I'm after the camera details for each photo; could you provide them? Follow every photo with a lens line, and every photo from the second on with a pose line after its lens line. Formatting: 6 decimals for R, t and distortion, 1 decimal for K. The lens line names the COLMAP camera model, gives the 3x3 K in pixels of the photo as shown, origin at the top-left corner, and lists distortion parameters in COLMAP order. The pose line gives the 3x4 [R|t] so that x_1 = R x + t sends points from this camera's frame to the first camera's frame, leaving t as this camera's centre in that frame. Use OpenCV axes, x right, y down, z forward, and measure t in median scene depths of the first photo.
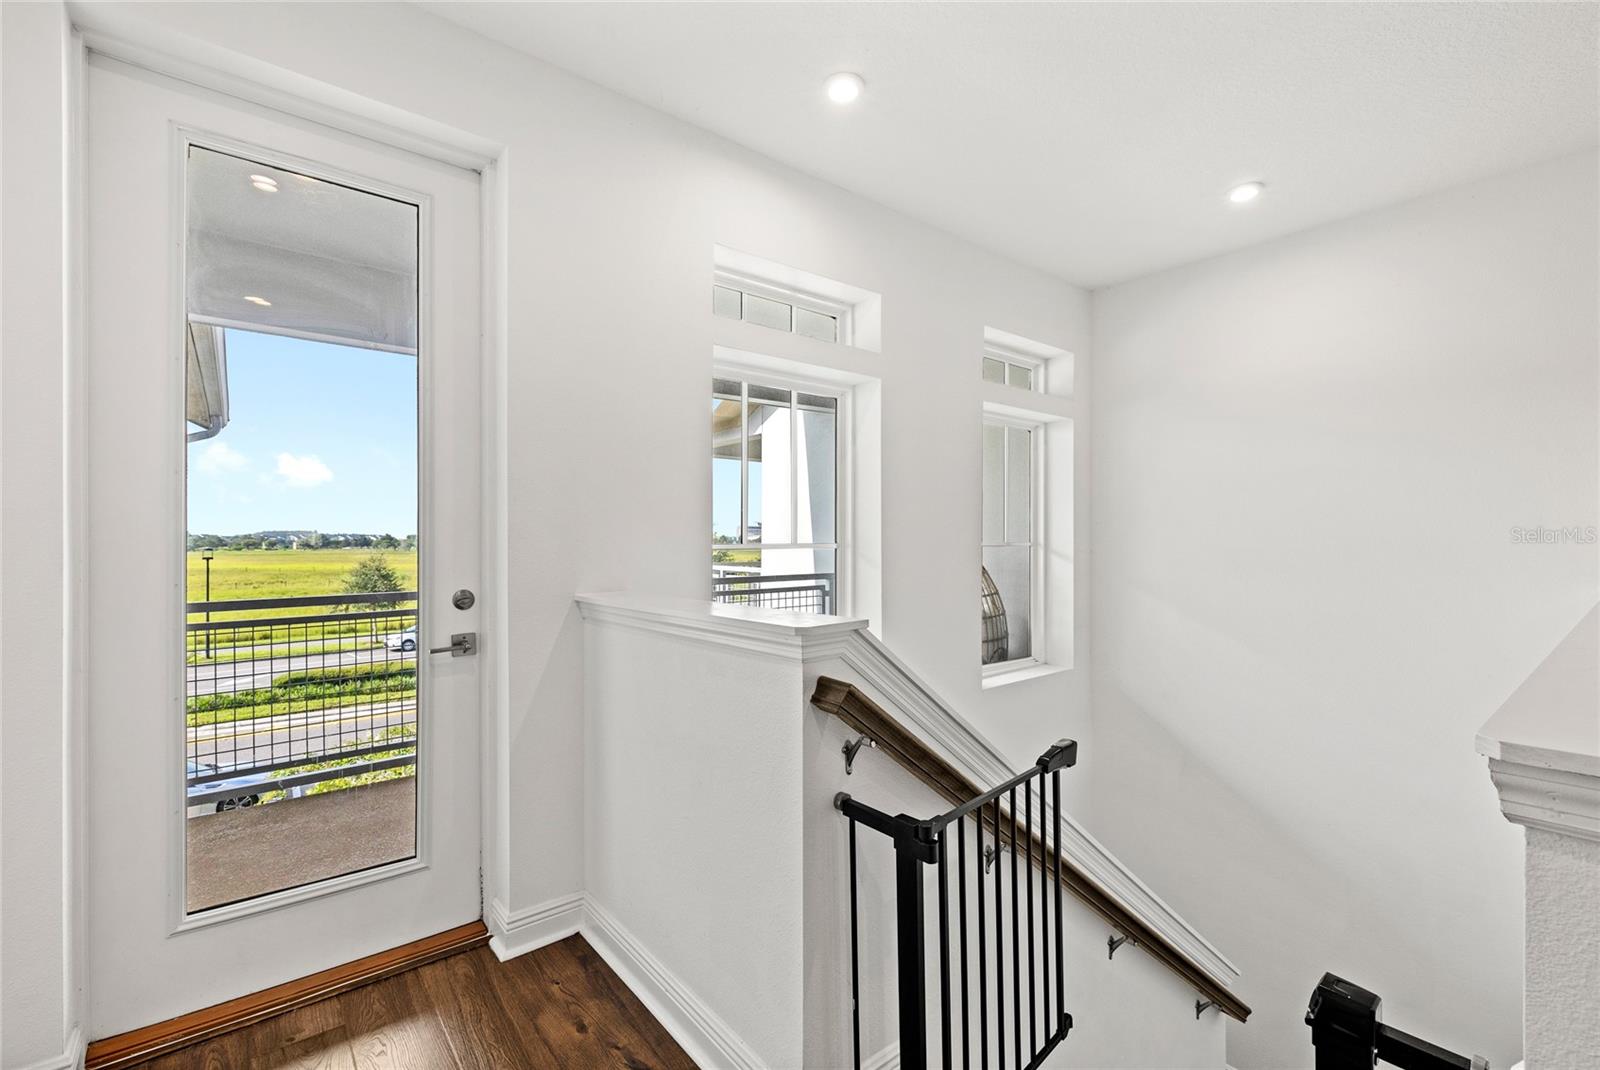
lens RADIAL K [[694.2, 0, 792.5], [0, 694.2, 538.4], [0, 0, 1]] dist [0.001028, 0.000015]
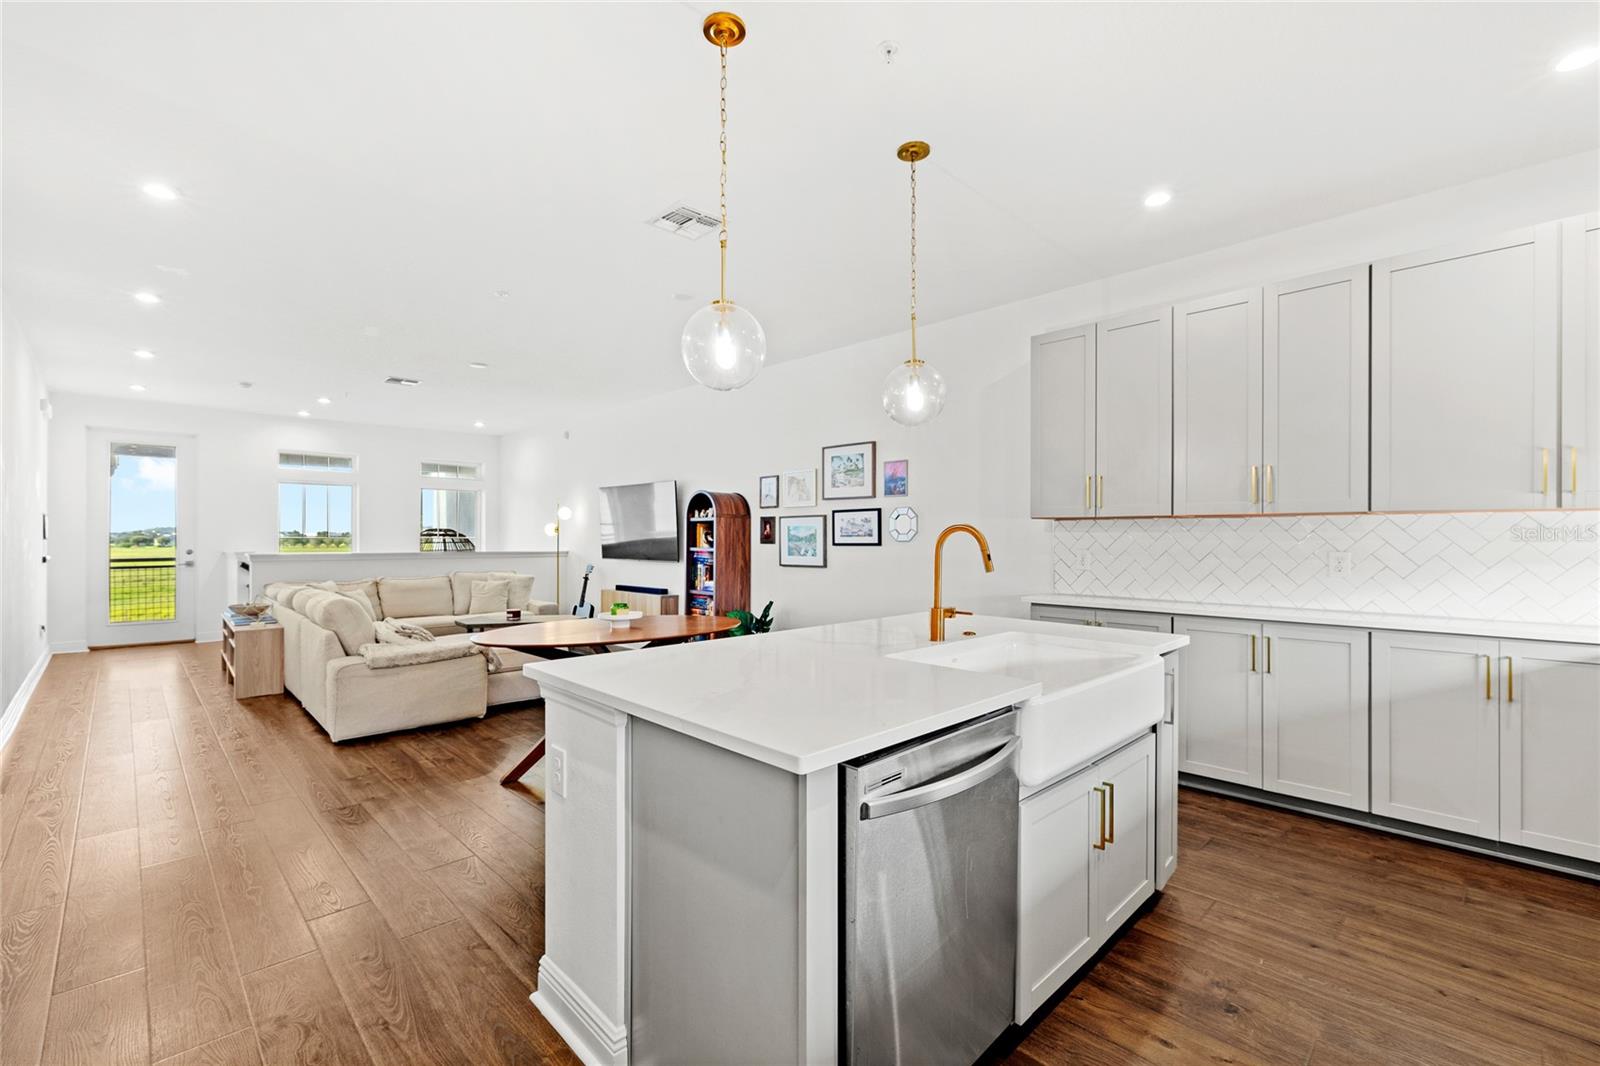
lens RADIAL K [[690.5, 0, 793.0], [0, 690.5, 538.1], [0, 0, 1]] dist [0.001860, 0.000378]
pose [[0.995621, 0.002342, 0.093449, 2.416218], [-0.002626, 0.999992, 0.002917, -0.006144], [-0.093442, -0.003150, 0.995620, -3.014439]]
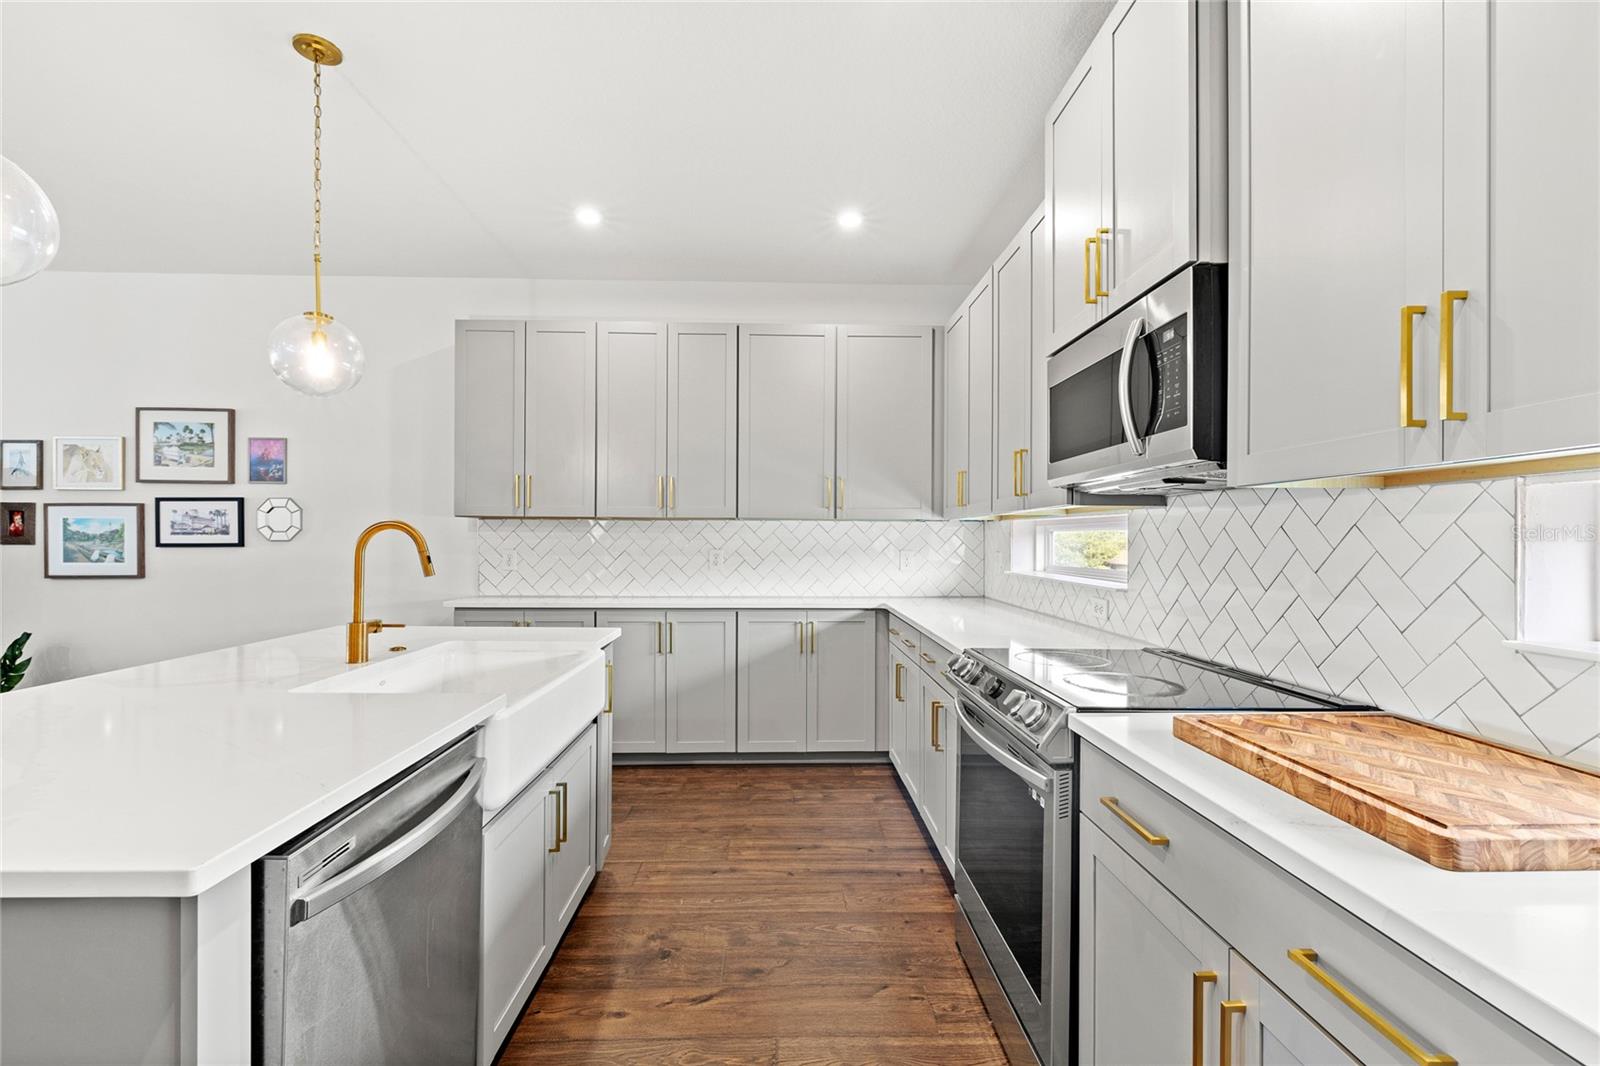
lens RADIAL K [[688.7, 0, 796.5], [0, 688.7, 541.5], [0, 0, 1]] dist [0.000096, 0.000002]
pose [[0.607566, 0.002118, 0.794266, 2.382807], [-0.008048, 0.999962, 0.003490, -0.005461], [-0.794228, -0.008513, 0.607560, -2.942866]]
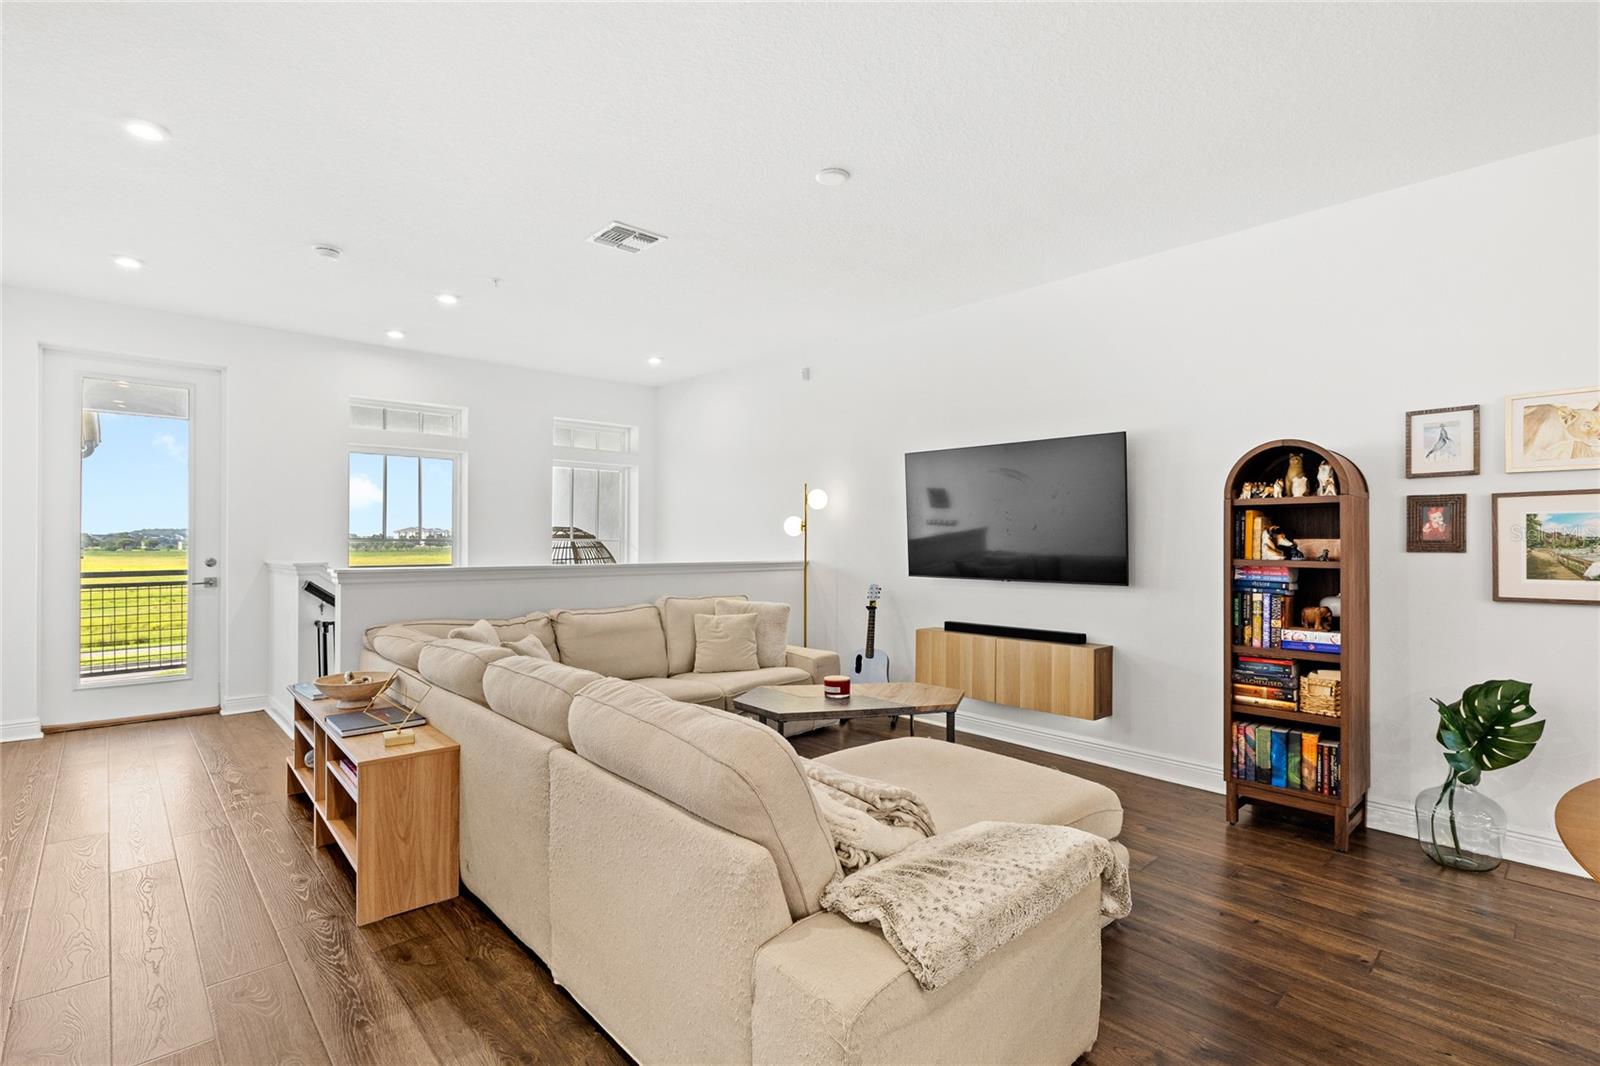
lens RADIAL K [[746.1, 0, 805.0], [0, 746.1, 538.1], [0, 0, 1]] dist [0.001364, 0.000244]
pose [[0.997206, 0.003568, 0.074613, 1.273173], [-0.003520, 0.999994, -0.000777, 0.003631], [-0.074615, 0.000512, 0.997212, -1.566974]]
